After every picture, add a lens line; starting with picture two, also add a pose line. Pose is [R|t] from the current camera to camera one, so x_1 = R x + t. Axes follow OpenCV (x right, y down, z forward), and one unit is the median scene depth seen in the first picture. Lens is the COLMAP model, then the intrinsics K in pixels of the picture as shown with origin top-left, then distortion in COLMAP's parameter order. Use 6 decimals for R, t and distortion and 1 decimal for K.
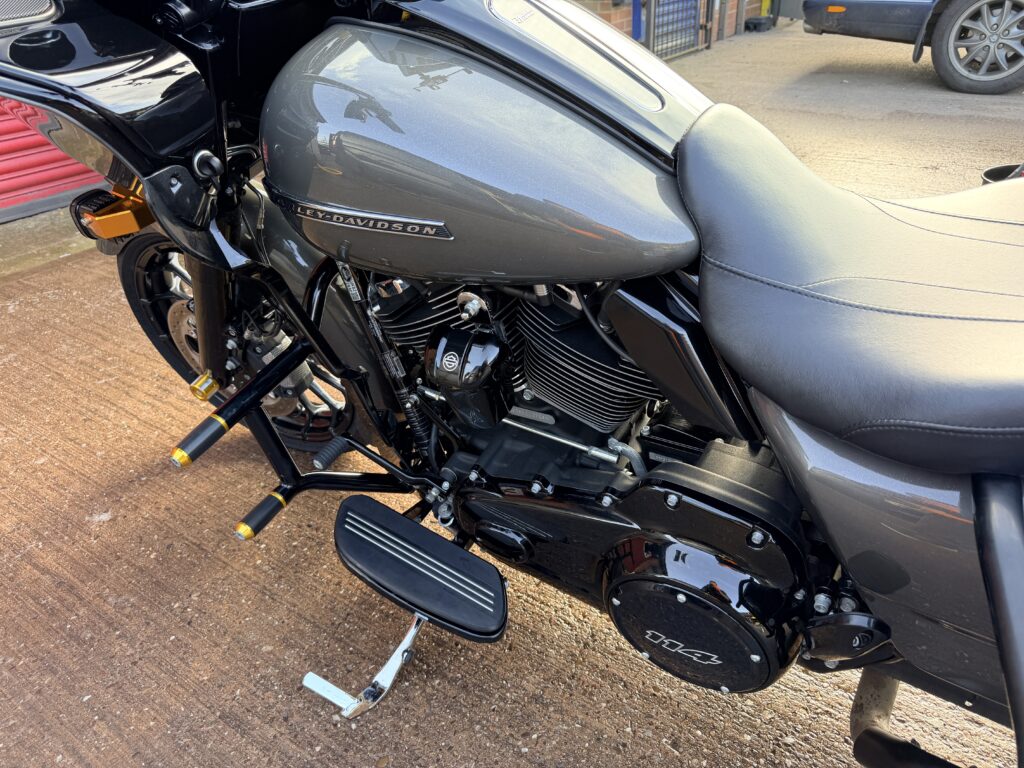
lens RADIAL K [[731.8, 0, 503.5], [0, 731.8, 386.2], [0, 0, 1]] dist [0.012921, -0.018237]
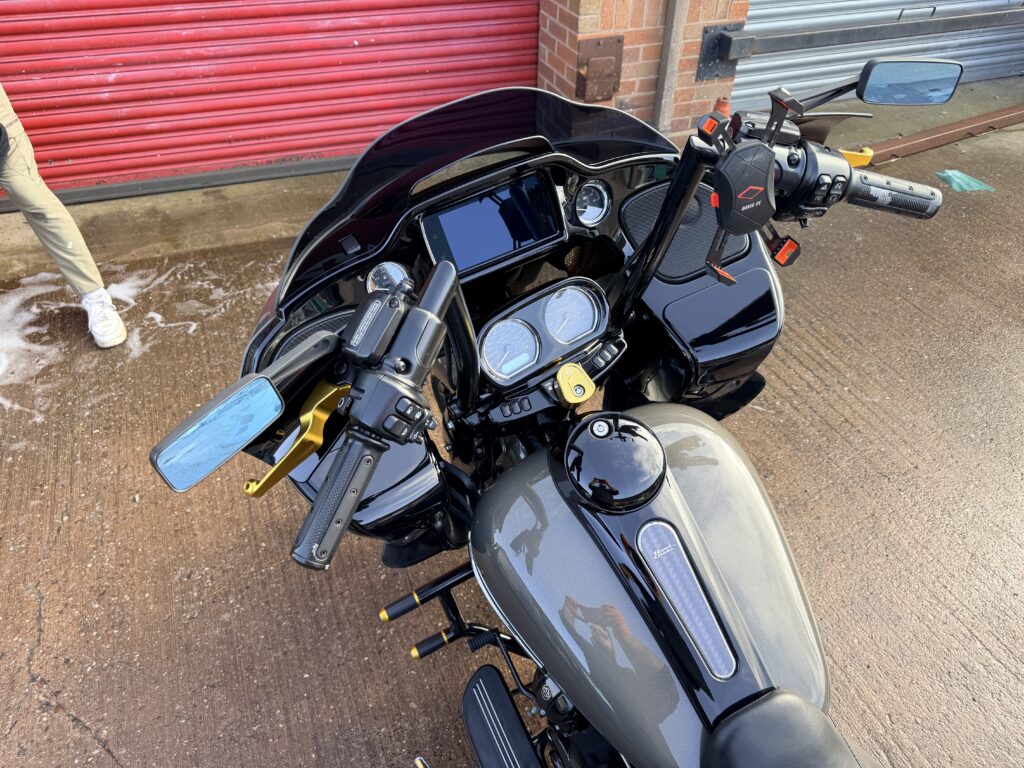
lens RADIAL K [[731.8, 0, 514.9], [0, 731.8, 380.6], [0, 0, 1]] dist [0.012921, -0.018237]
pose [[0.842786, 0.410222, -0.348468, 0.077954], [-0.339593, 0.907546, 0.247055, -0.592394], [0.417598, -0.089878, 0.904176, -0.142467]]
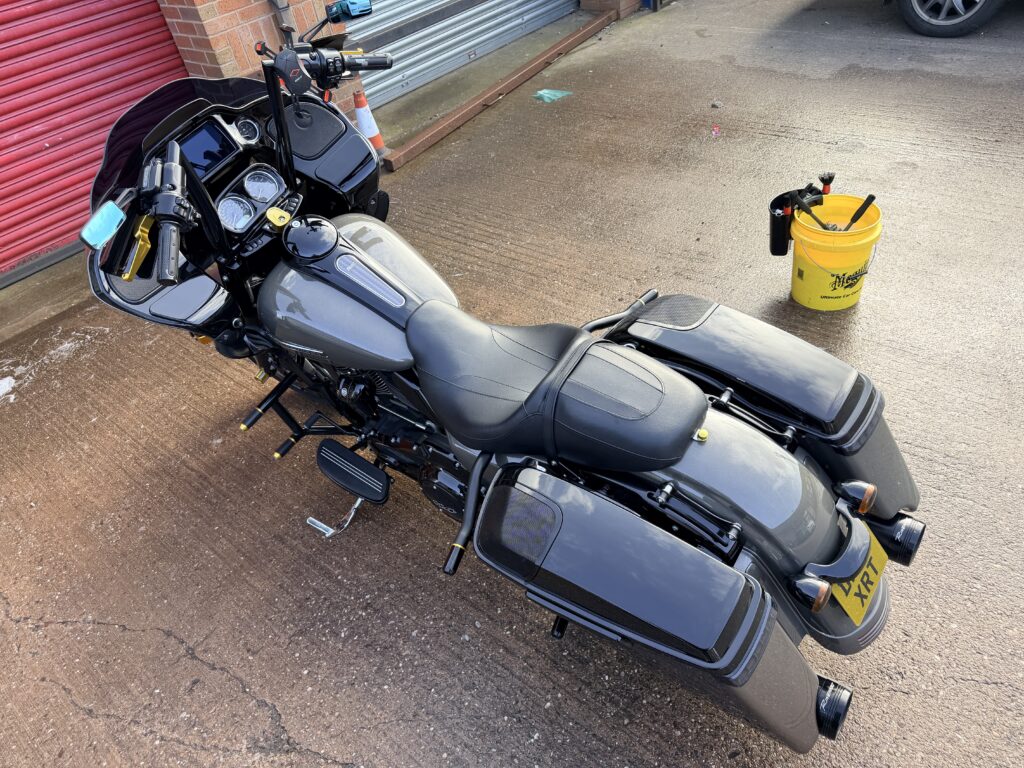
lens RADIAL K [[731.8, 0, 518.6], [0, 731.8, 382.3], [0, 0, 1]] dist [0.012921, -0.018237]
pose [[0.992674, -0.011609, -0.120268, 0.530805], [0.030763, 0.986854, 0.158660, -0.290057], [0.116845, -0.161198, 0.979981, -0.866004]]
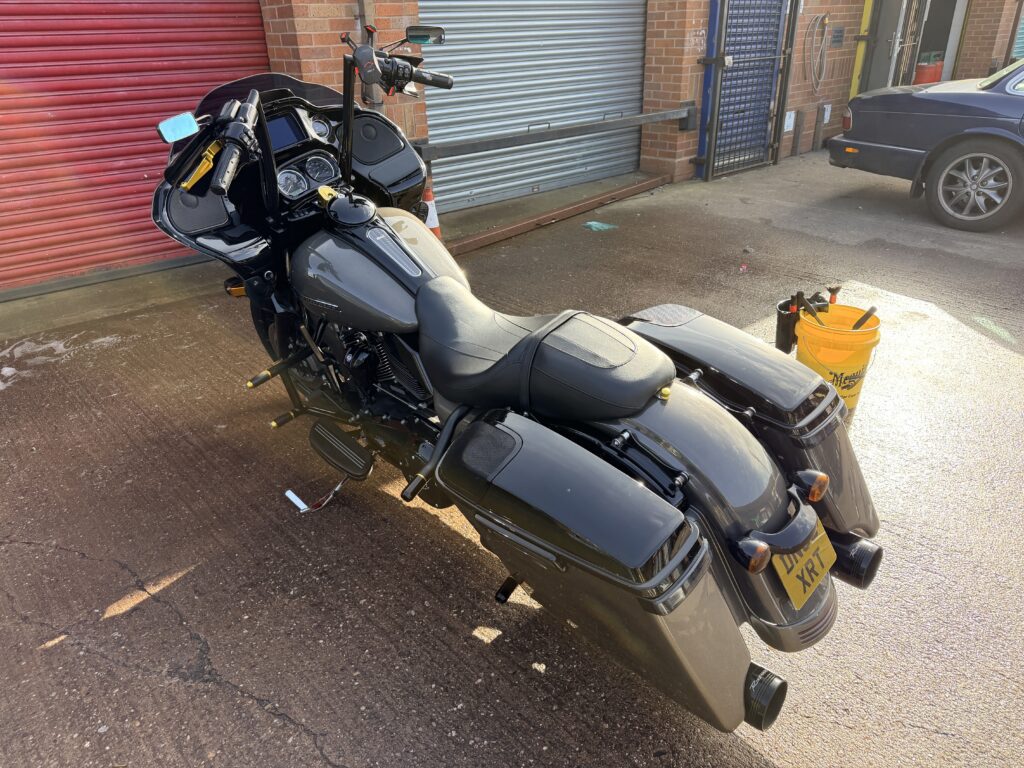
lens RADIAL K [[731.8, 0, 522.7], [0, 731.8, 378.3], [0, 0, 1]] dist [0.012921, -0.018237]
pose [[0.977511, 0.127415, -0.168042, 0.650861], [-0.140747, 0.987573, -0.069925, 0.087957], [0.157044, 0.092004, 0.983297, -0.960014]]
